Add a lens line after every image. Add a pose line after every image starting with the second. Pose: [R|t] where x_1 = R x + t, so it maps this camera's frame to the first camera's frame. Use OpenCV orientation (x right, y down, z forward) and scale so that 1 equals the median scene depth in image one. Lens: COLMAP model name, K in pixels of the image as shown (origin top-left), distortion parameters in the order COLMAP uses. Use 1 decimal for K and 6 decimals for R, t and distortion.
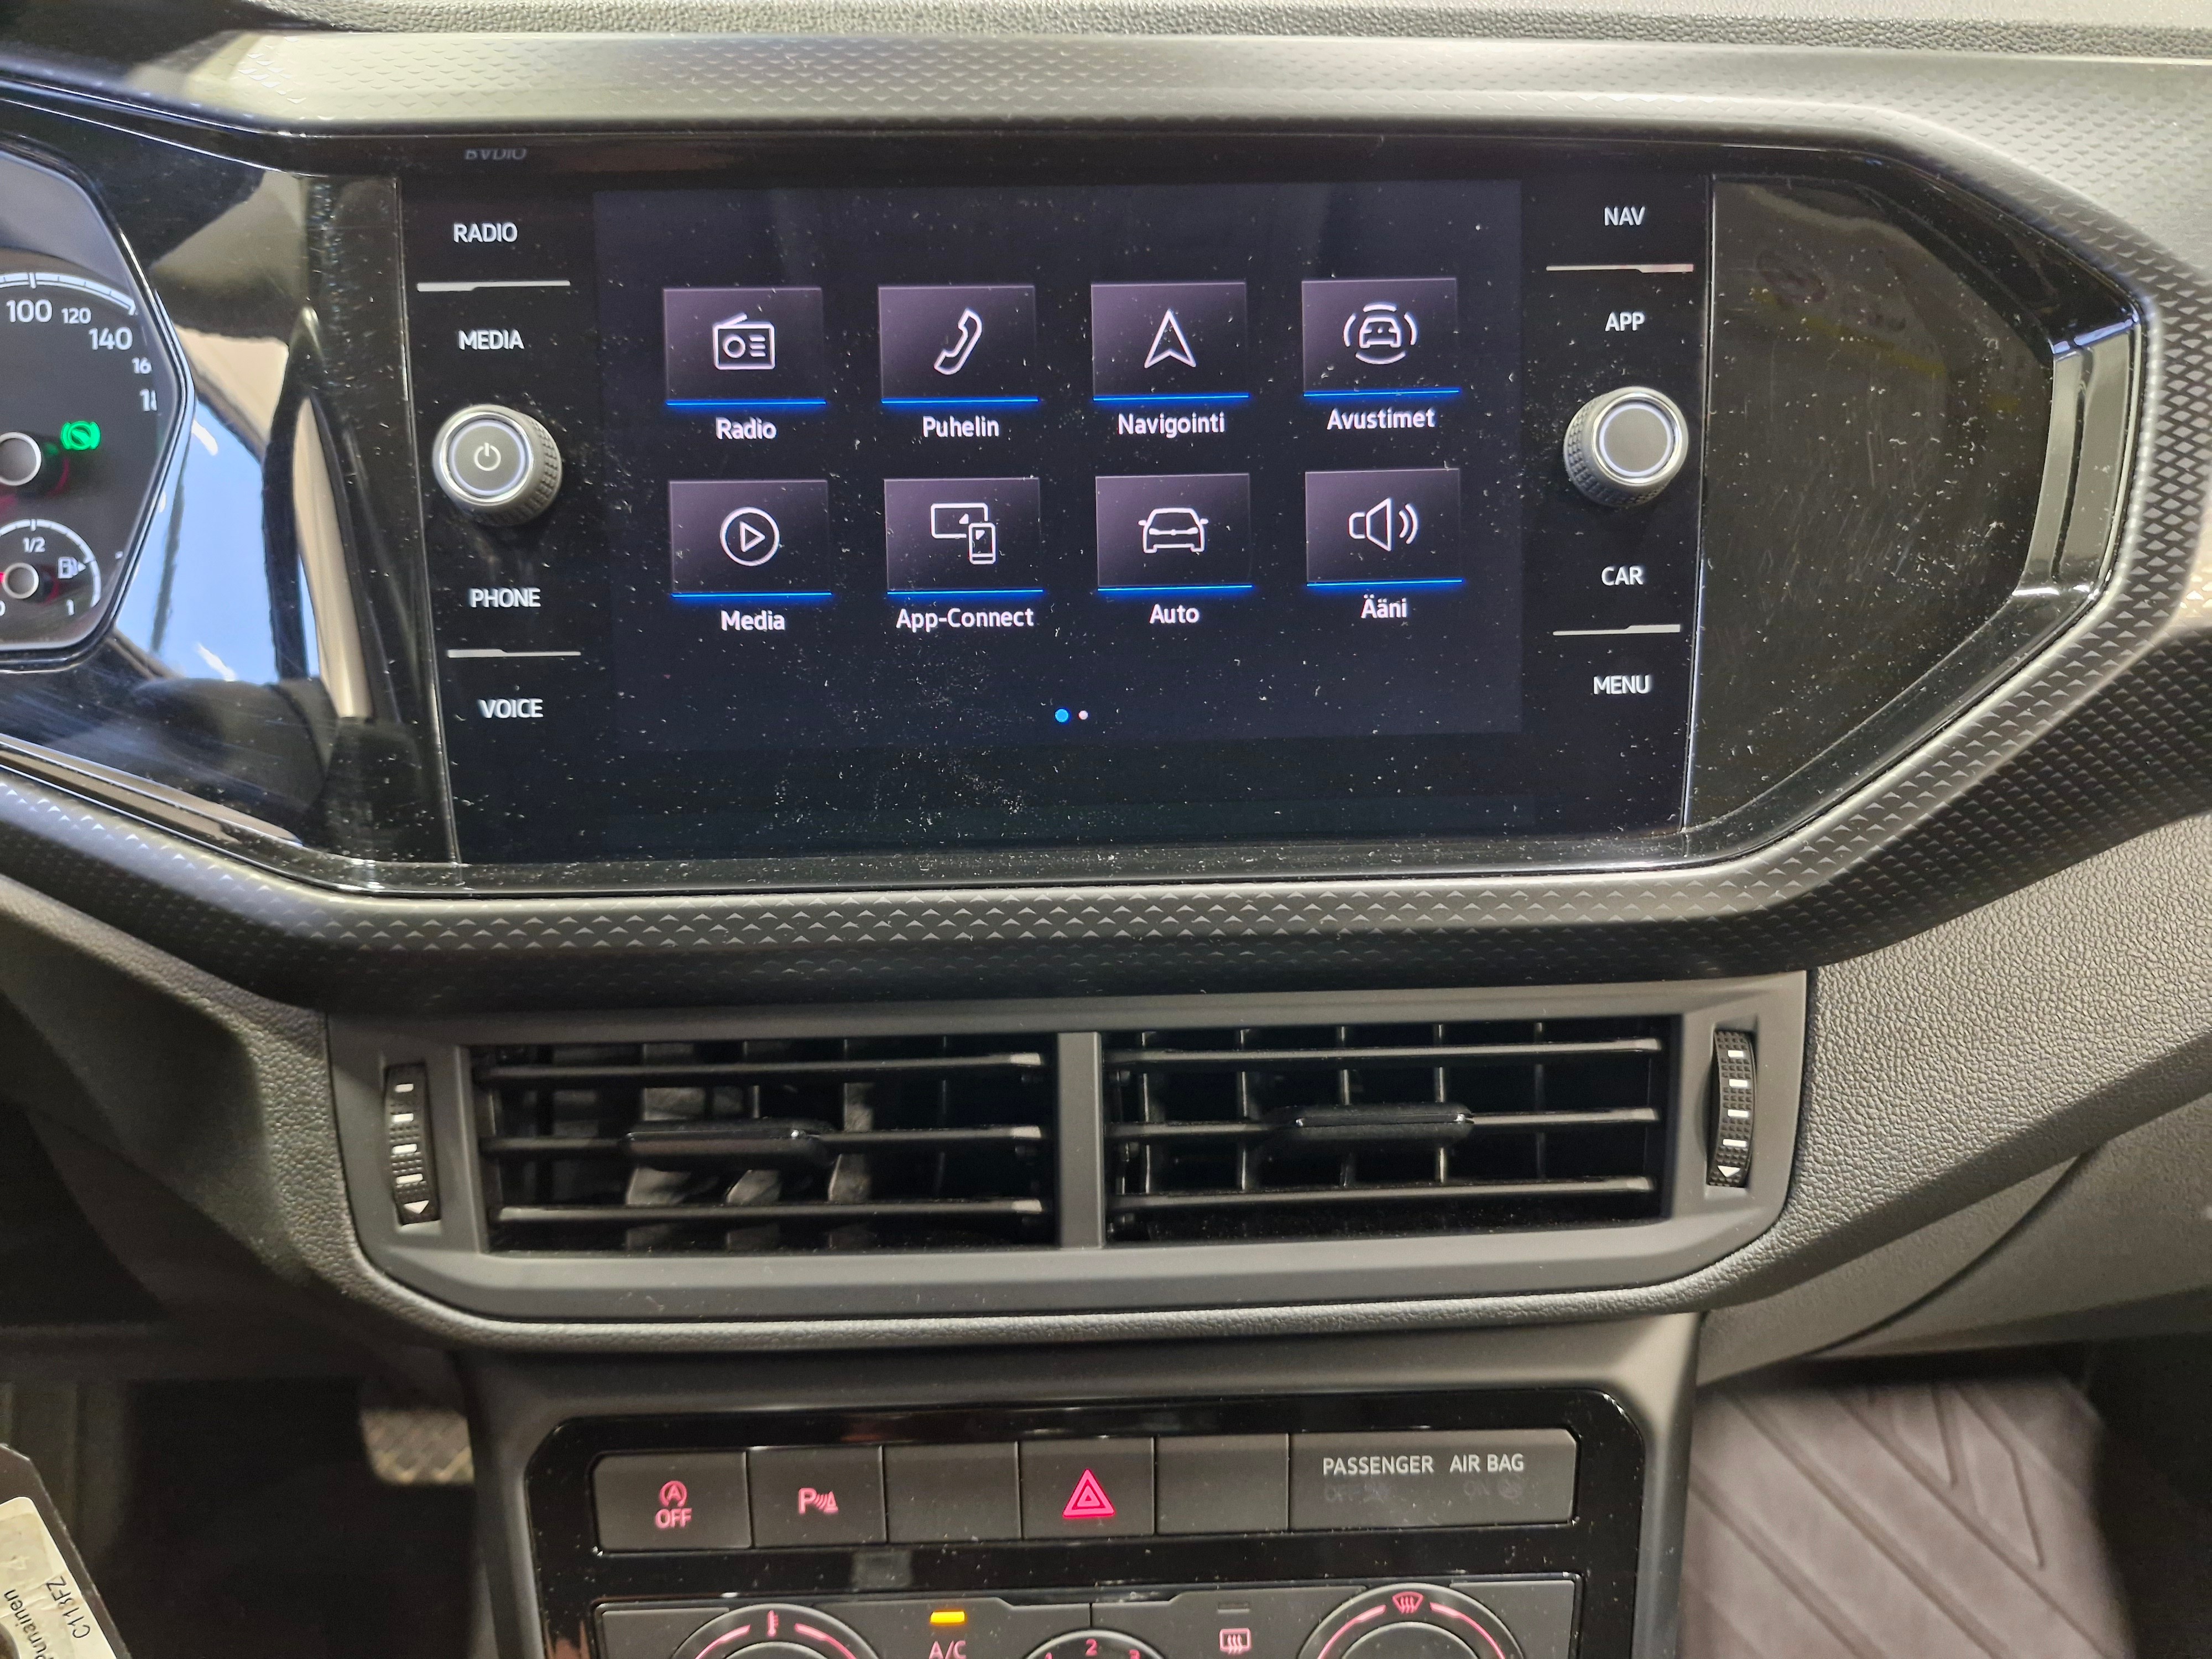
lens RADIAL K [[1544.8, 0, 1101.7], [0, 1544.8, 816.1], [0, 0, 1]] dist [0.092906, -0.145088]
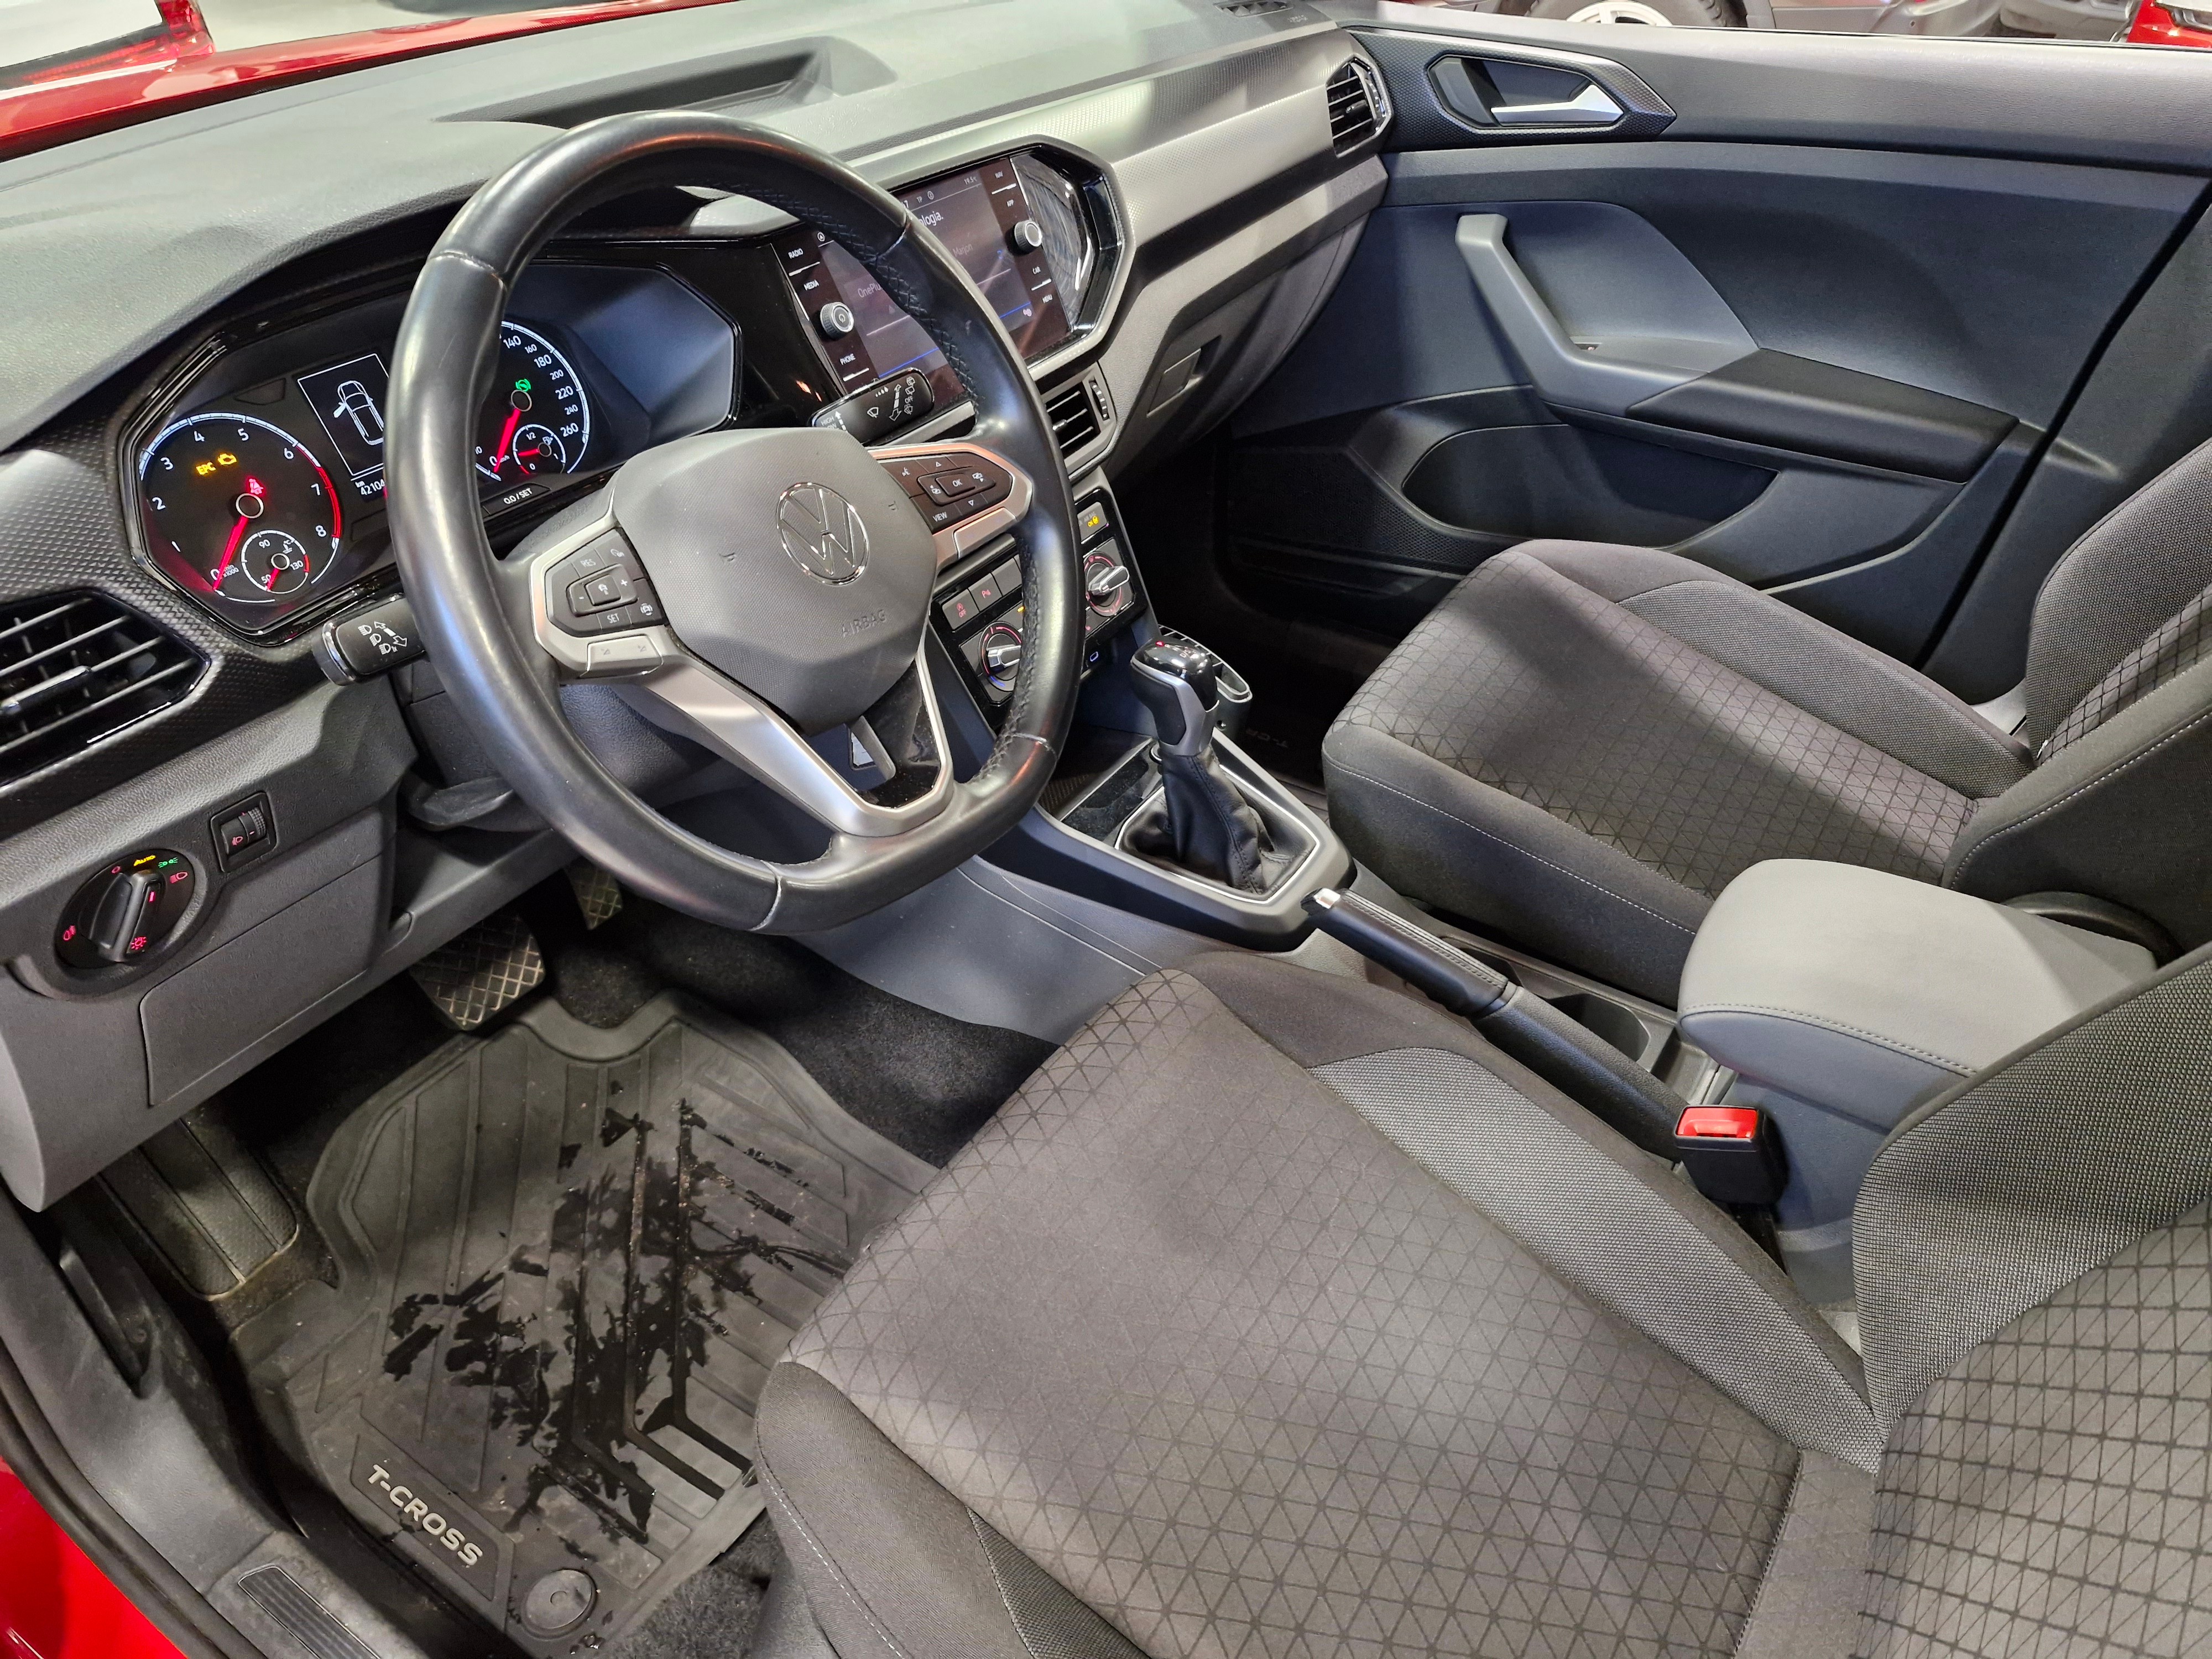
lens RADIAL K [[1544.8, 0, 1101.7], [0, 1544.8, 816.1], [0, 0, 1]] dist [0.092906, -0.145088]
pose [[0.568465, -0.482914, 0.666065, -2.776924], [0.364278, 0.873658, 0.322525, -0.162385], [-0.737665, 0.059288, 0.672559, -1.613504]]
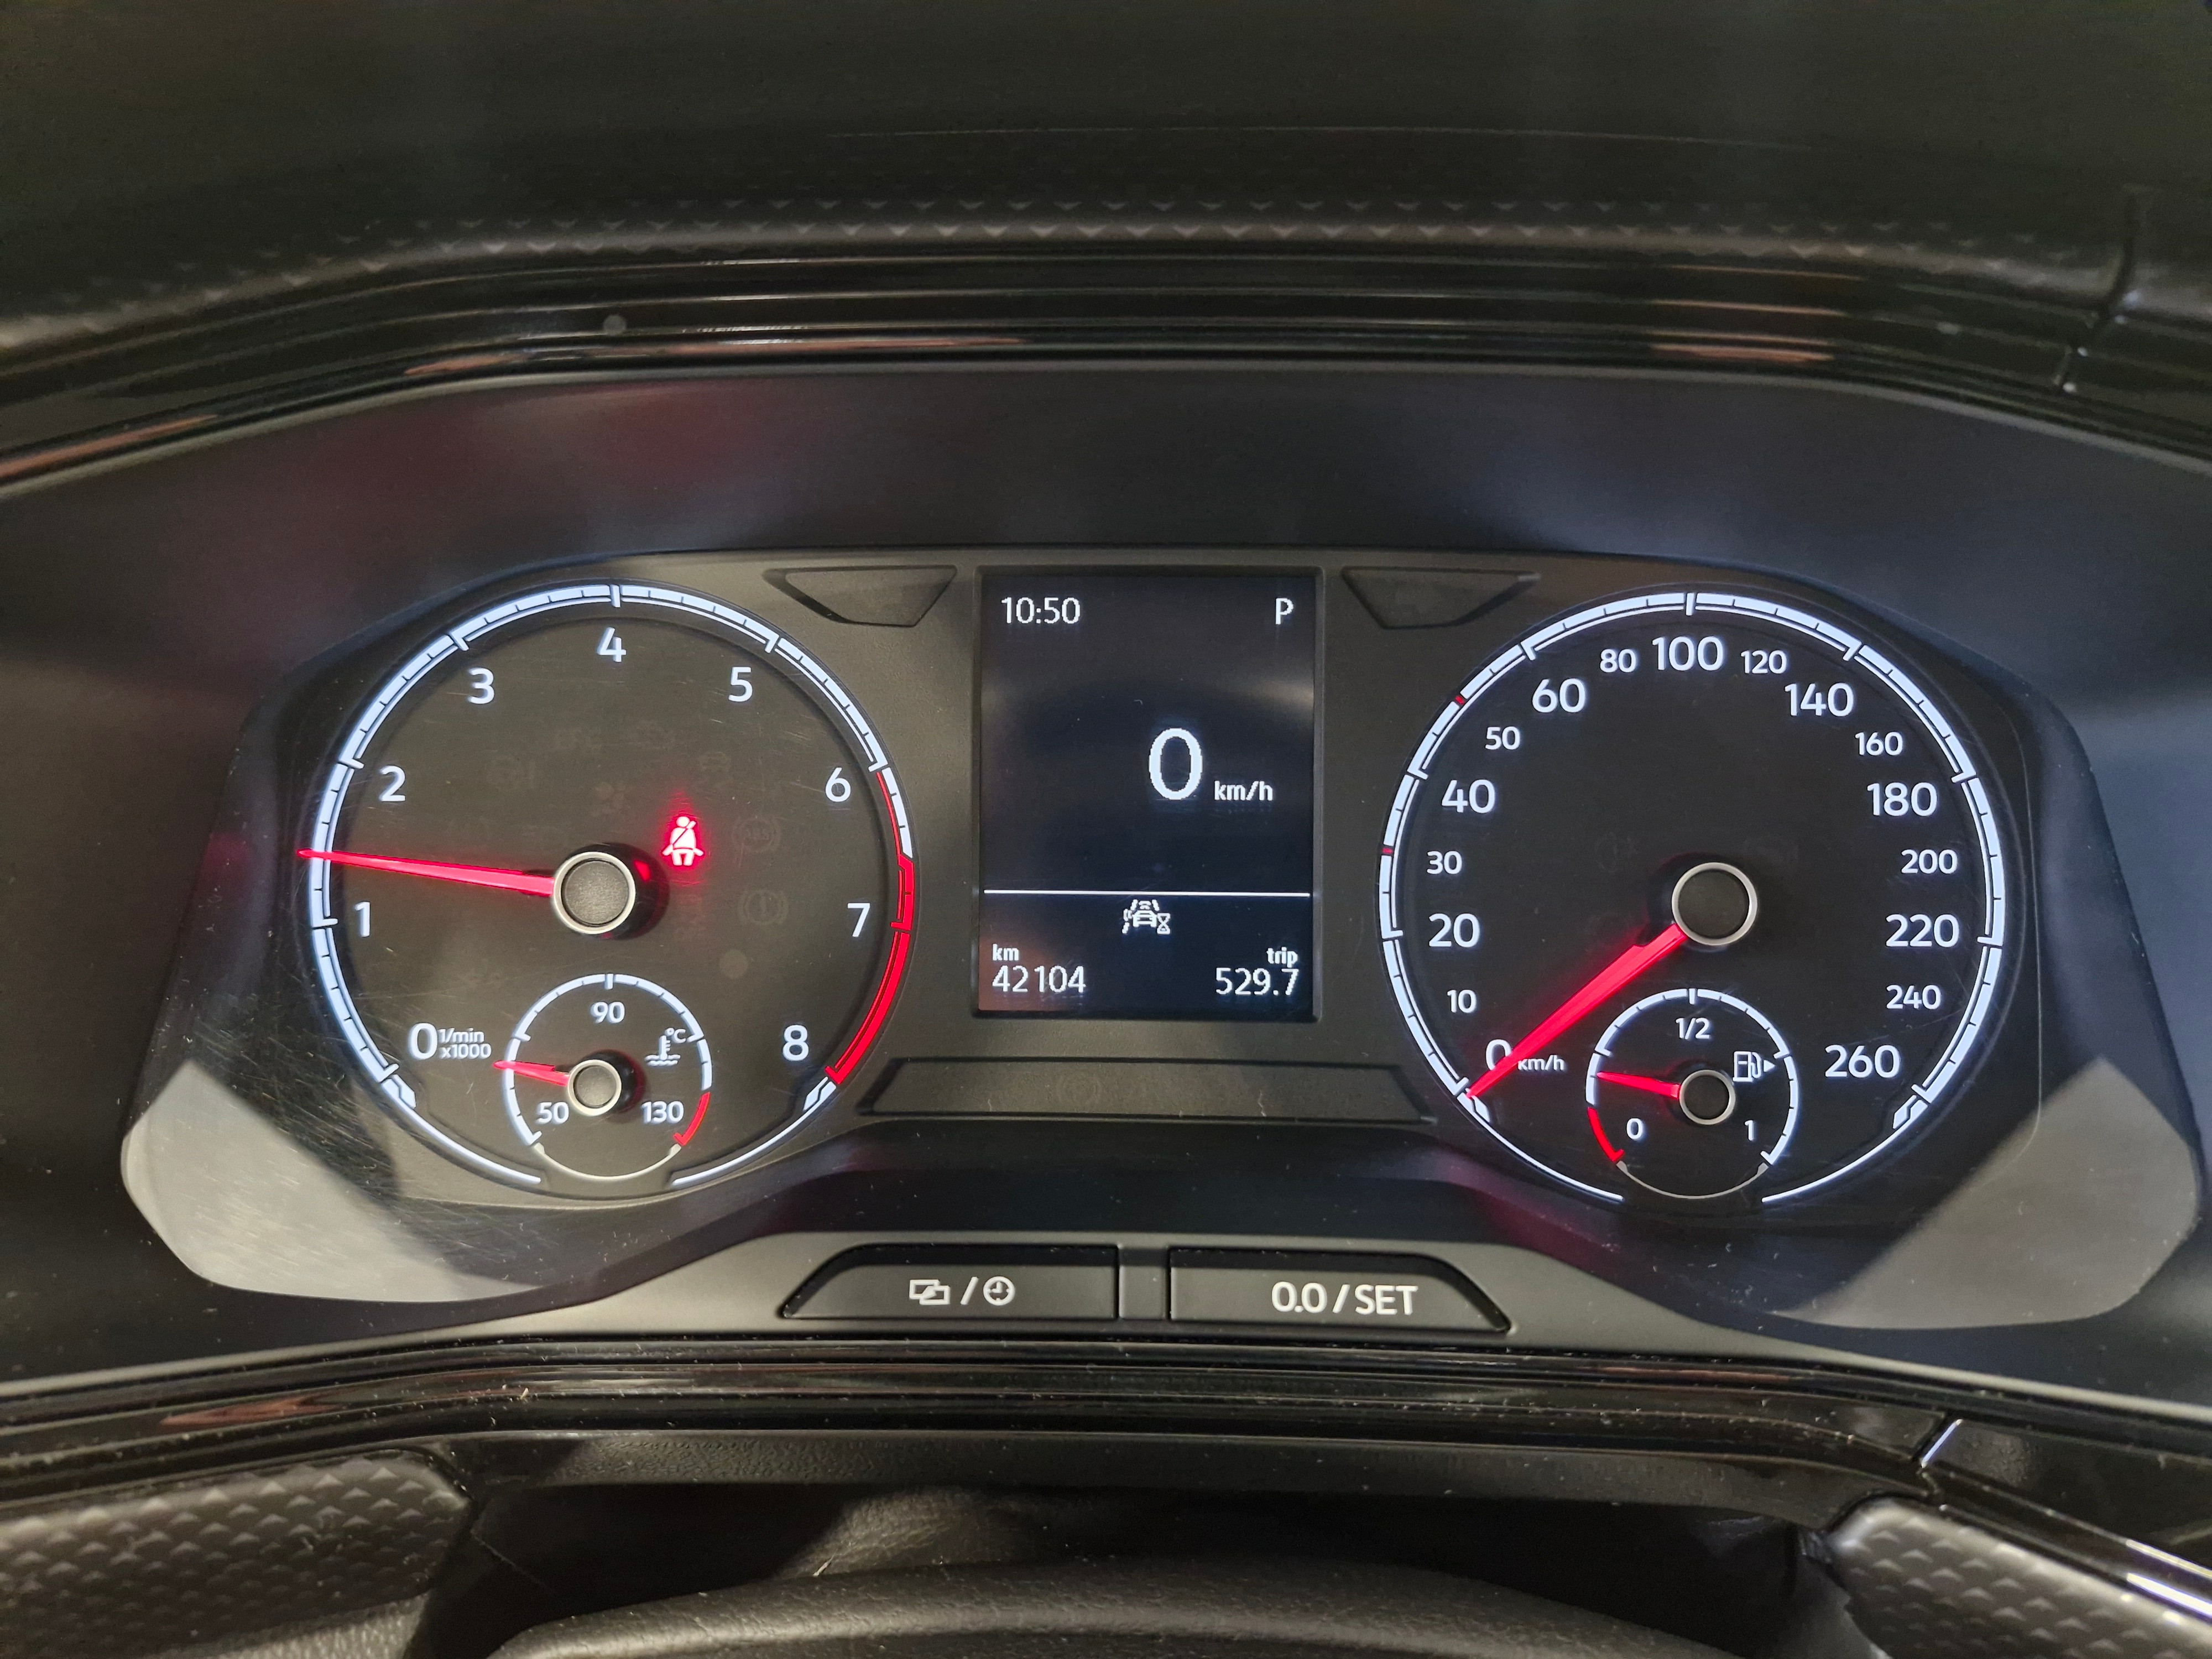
lens RADIAL K [[1544.8, 0, 1101.7], [0, 1544.8, 816.1], [0, 0, 1]] dist [0.092906, -0.145088]
pose [[0.998475, 0.019923, -0.051492, -1.233976], [-0.020537, 0.999724, -0.011421, -0.331006], [0.051250, 0.012461, 0.998608, 0.462558]]
